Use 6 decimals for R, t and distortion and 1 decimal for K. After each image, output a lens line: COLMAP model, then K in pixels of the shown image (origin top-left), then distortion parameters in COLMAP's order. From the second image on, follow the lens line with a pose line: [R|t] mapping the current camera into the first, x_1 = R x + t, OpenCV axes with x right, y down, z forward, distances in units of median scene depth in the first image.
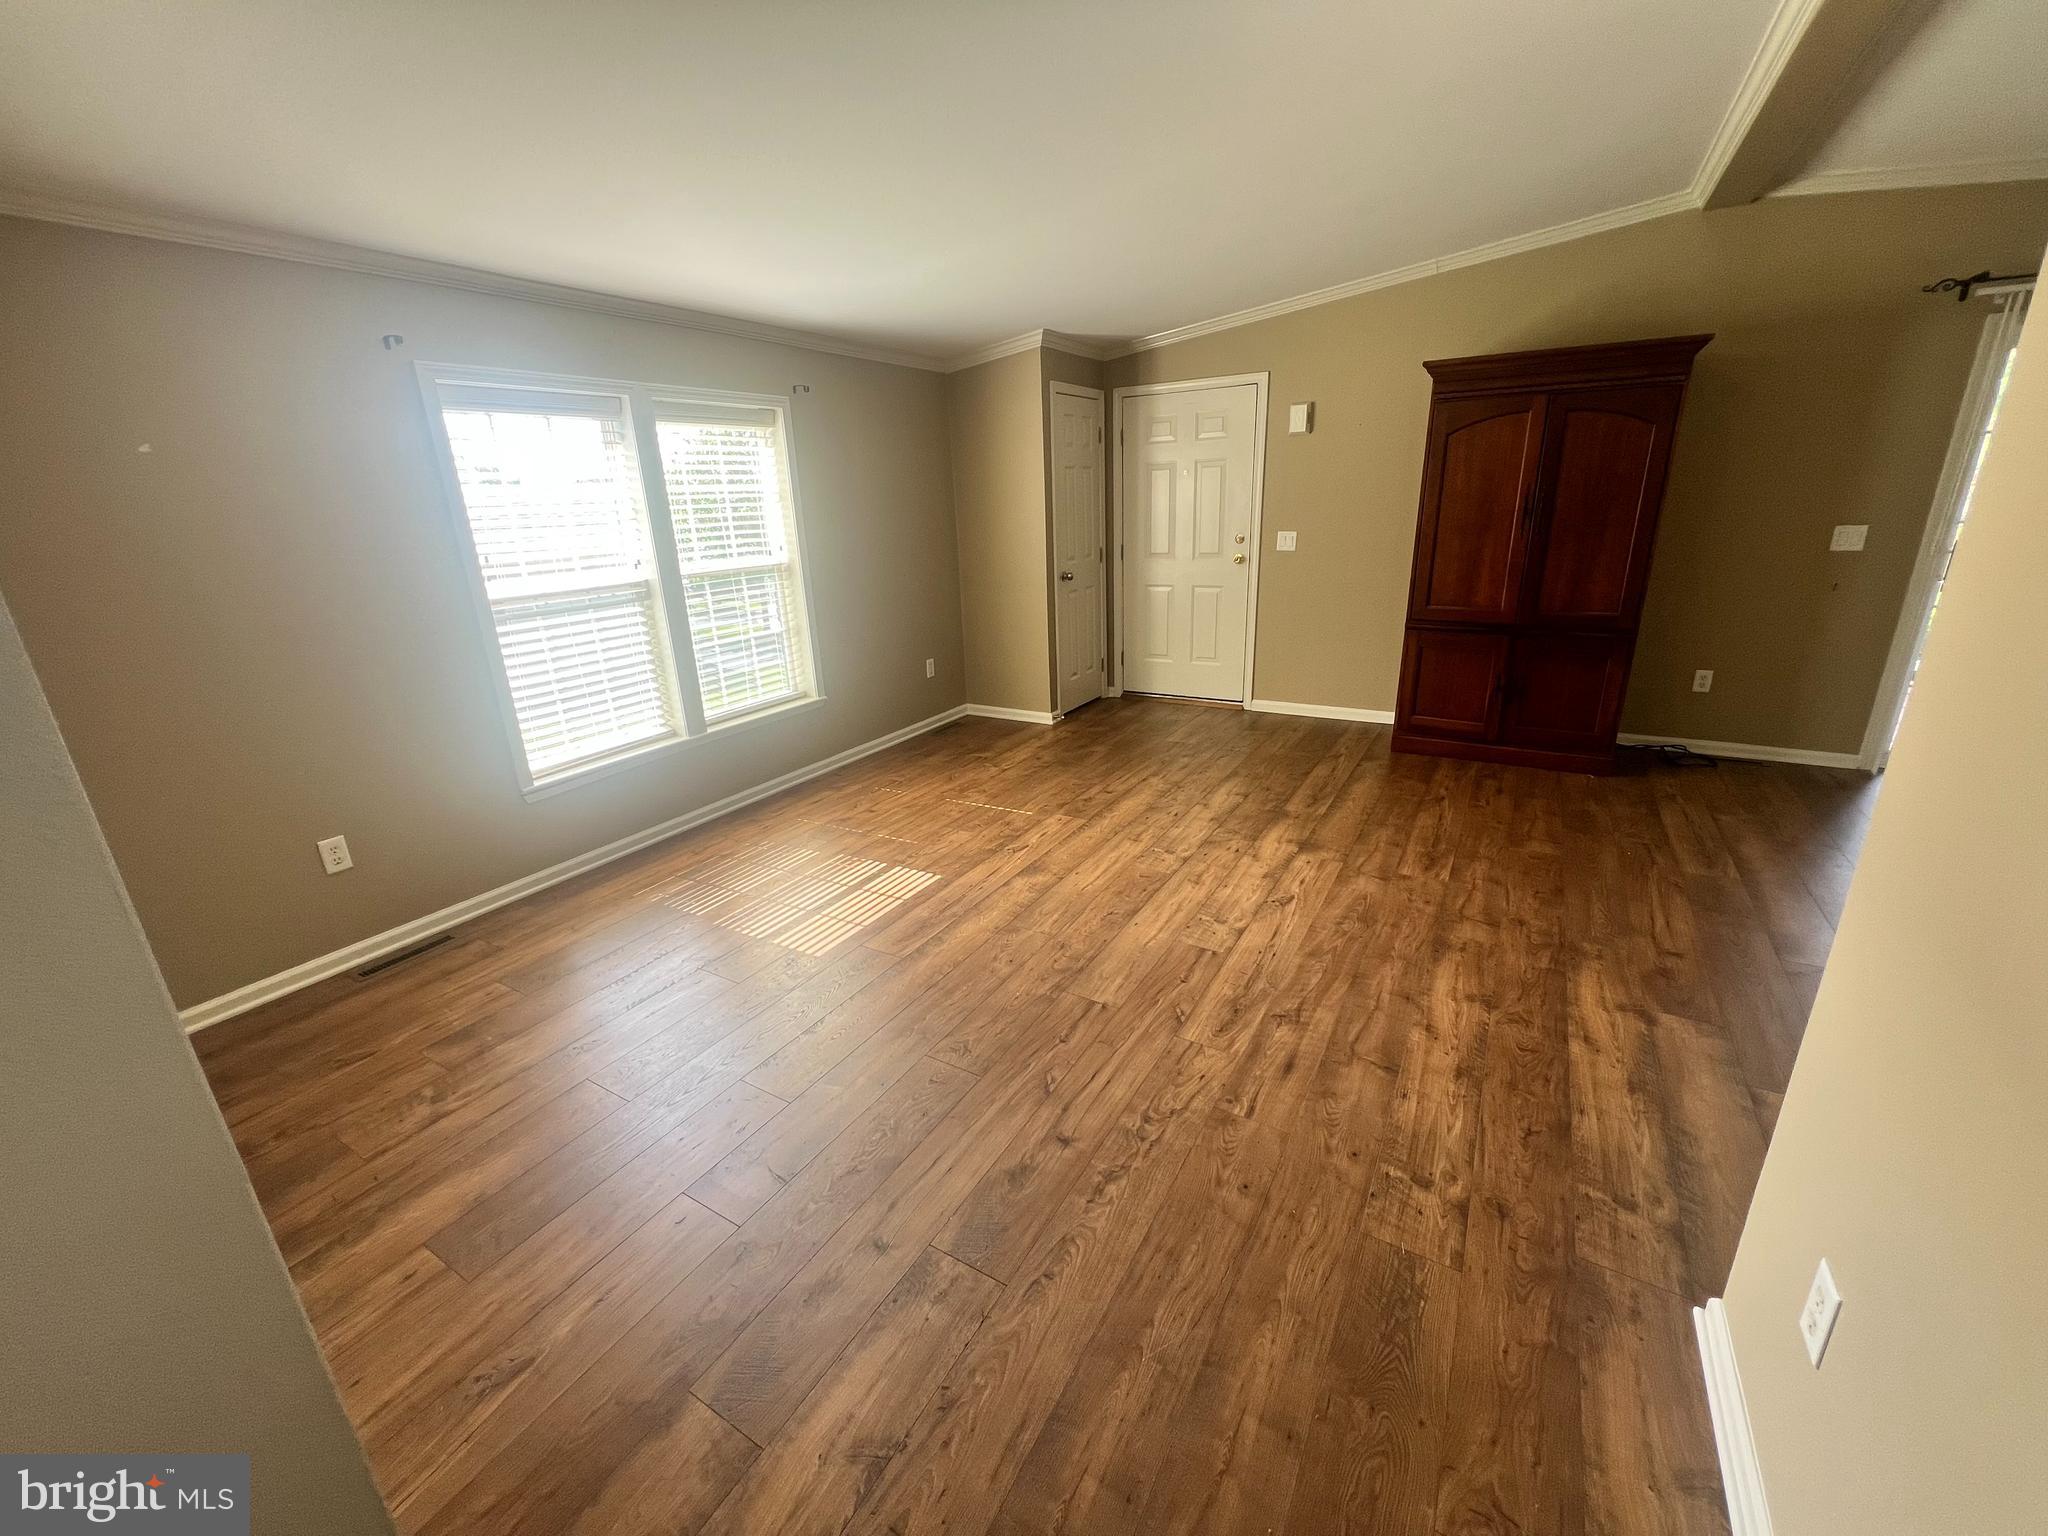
lens RADIAL K [[835.5, 0, 995.4], [0, 835.5, 757.9], [0, 0, 1]] dist [-0.003291, 0.000422]
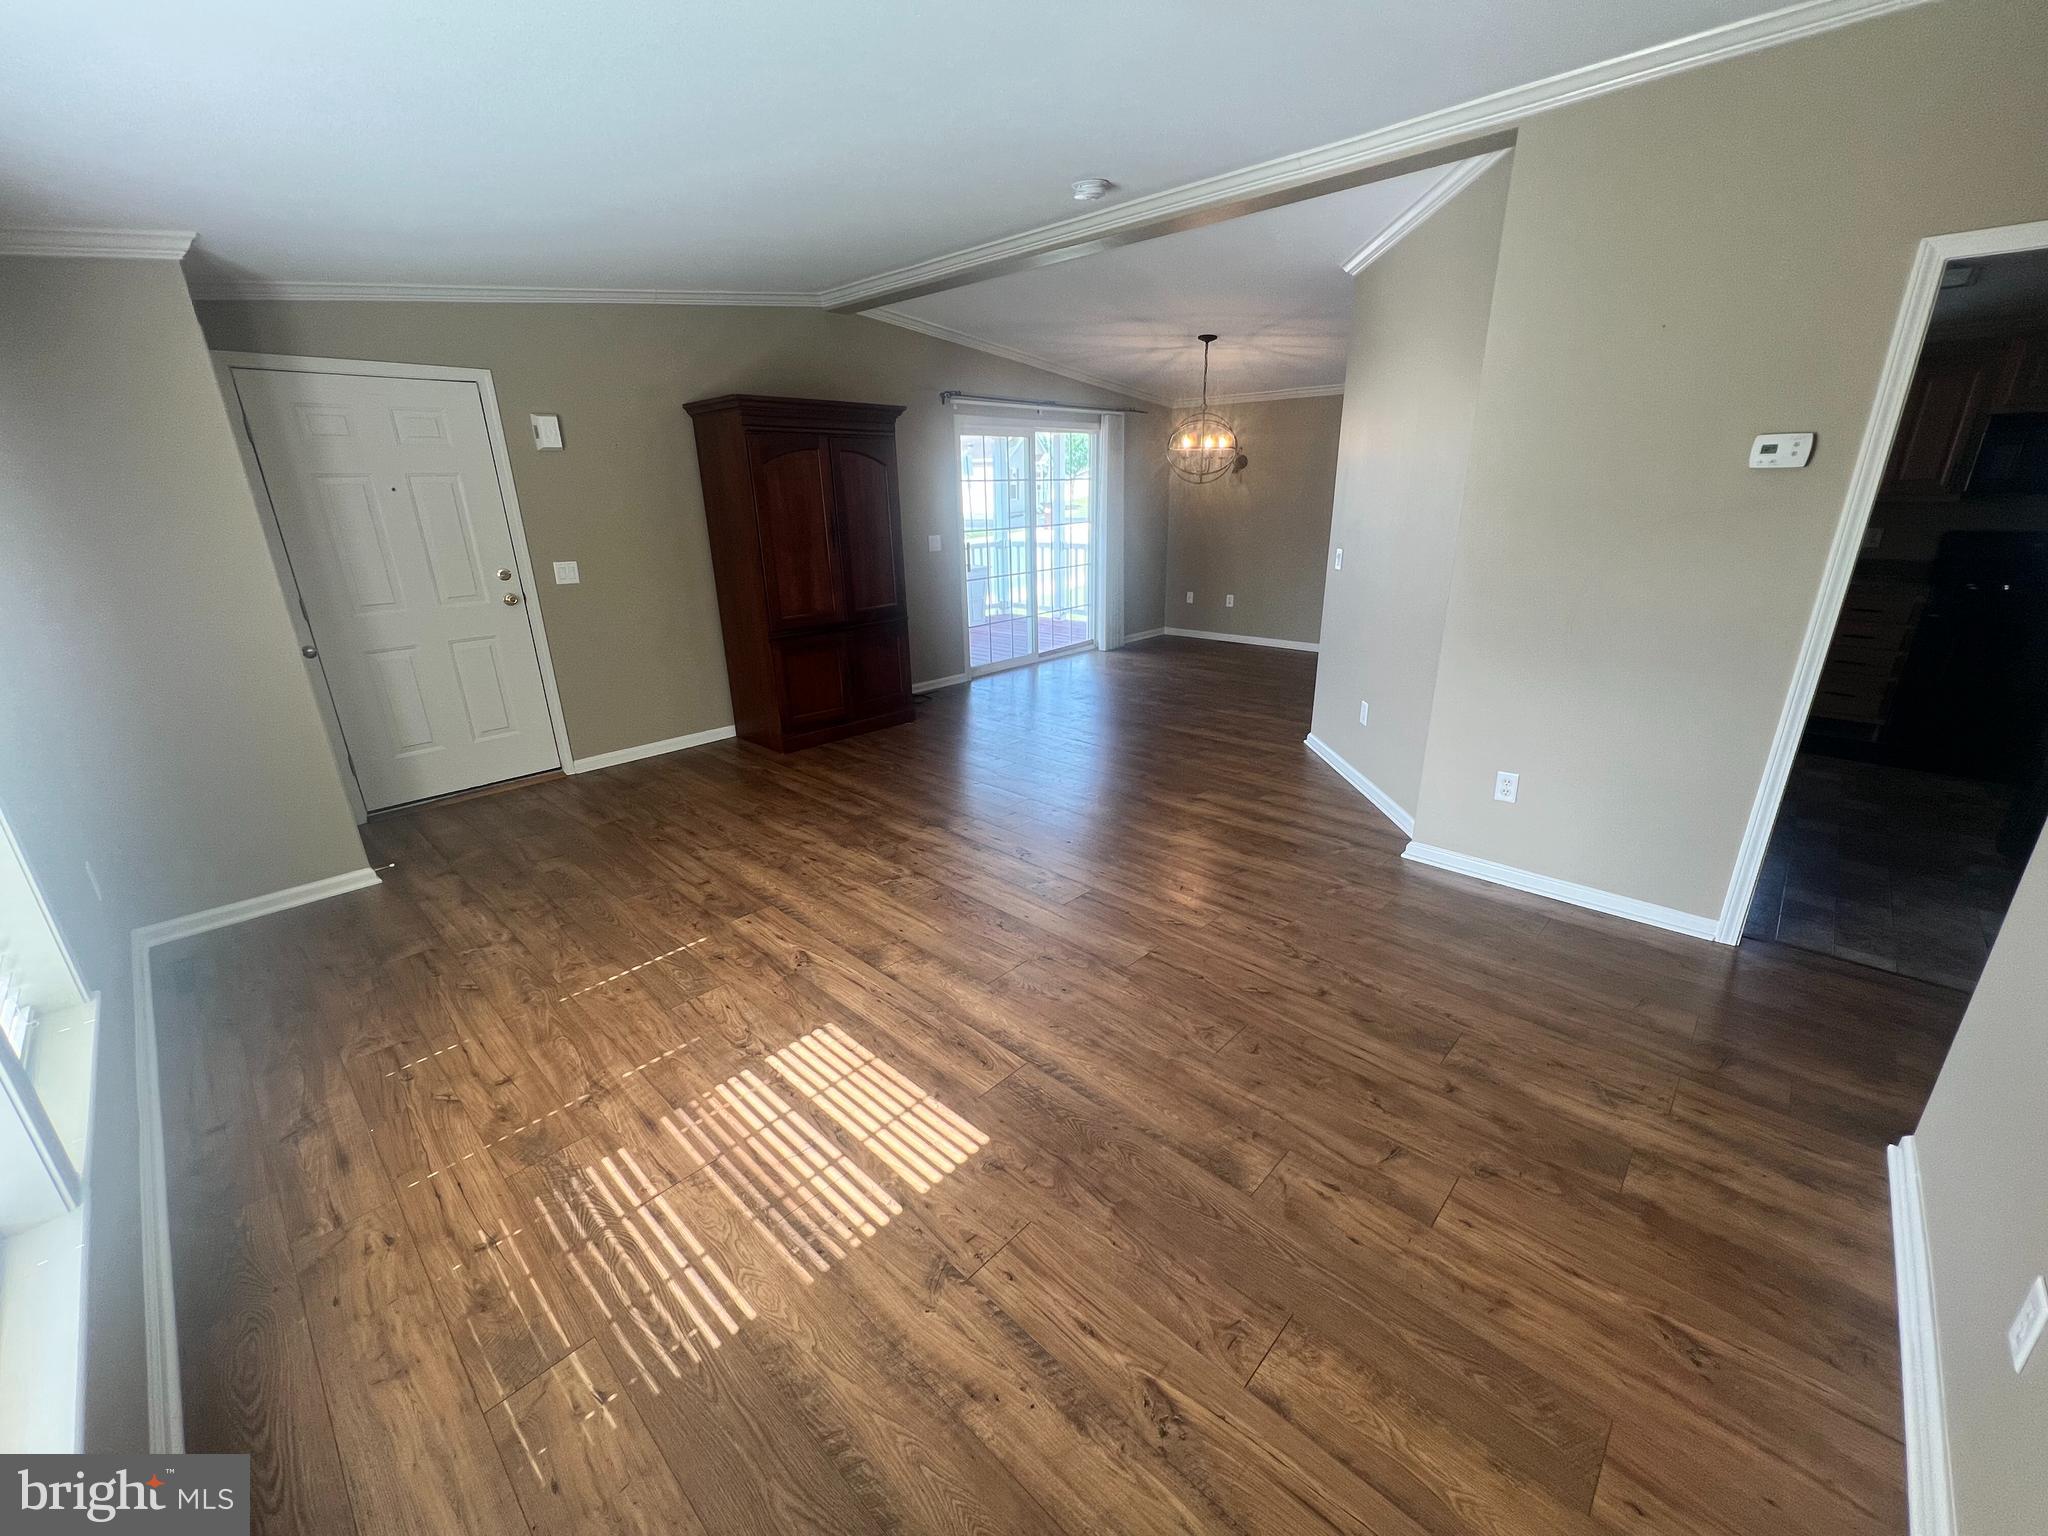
lens RADIAL K [[835.5, 0, 1055.0], [0, 835.5, 750.5], [0, 0, 1]] dist [-0.003291, 0.000422]
pose [[0.180487, -0.264735, 0.947280, -0.660558], [0.303461, 0.931101, 0.202394, -0.171386], [-0.935594, 0.250933, 0.248389, 0.558514]]
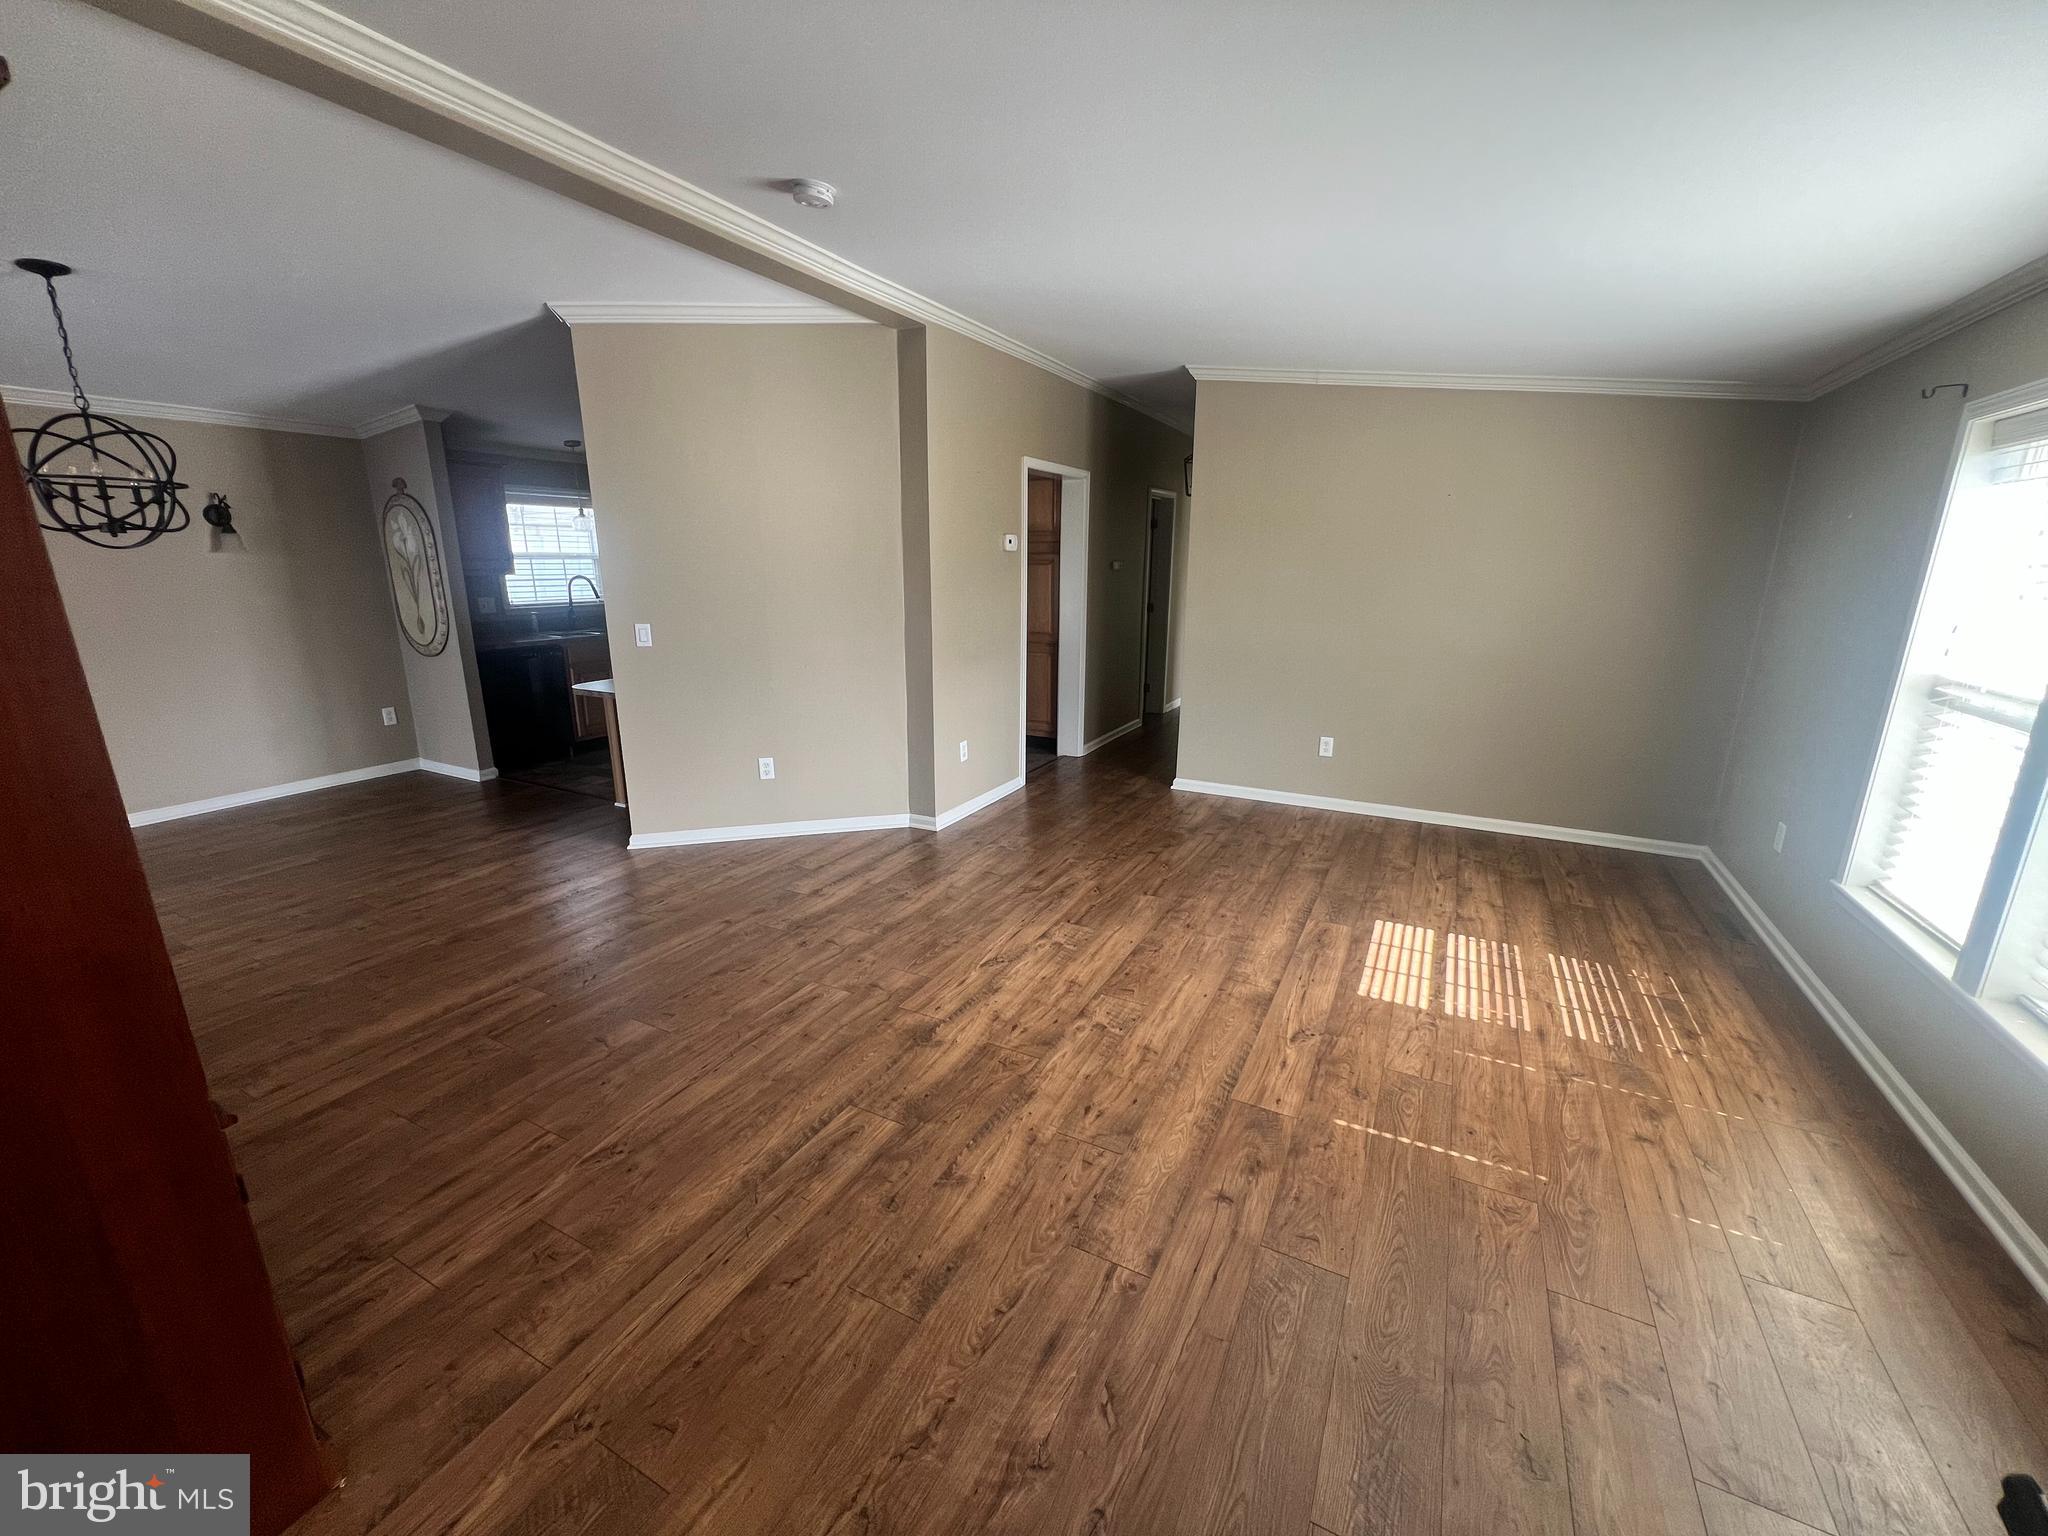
lens RADIAL K [[835.5, 0, 1003.3], [0, 835.5, 739.7], [0, 0, 1]] dist [-0.003291, 0.000422]
pose [[-0.997006, 0.046448, -0.061826, 0.342385], [0.009730, 0.868513, 0.495571, -0.516879], [0.076715, 0.493486, -0.866364, 1.572047]]
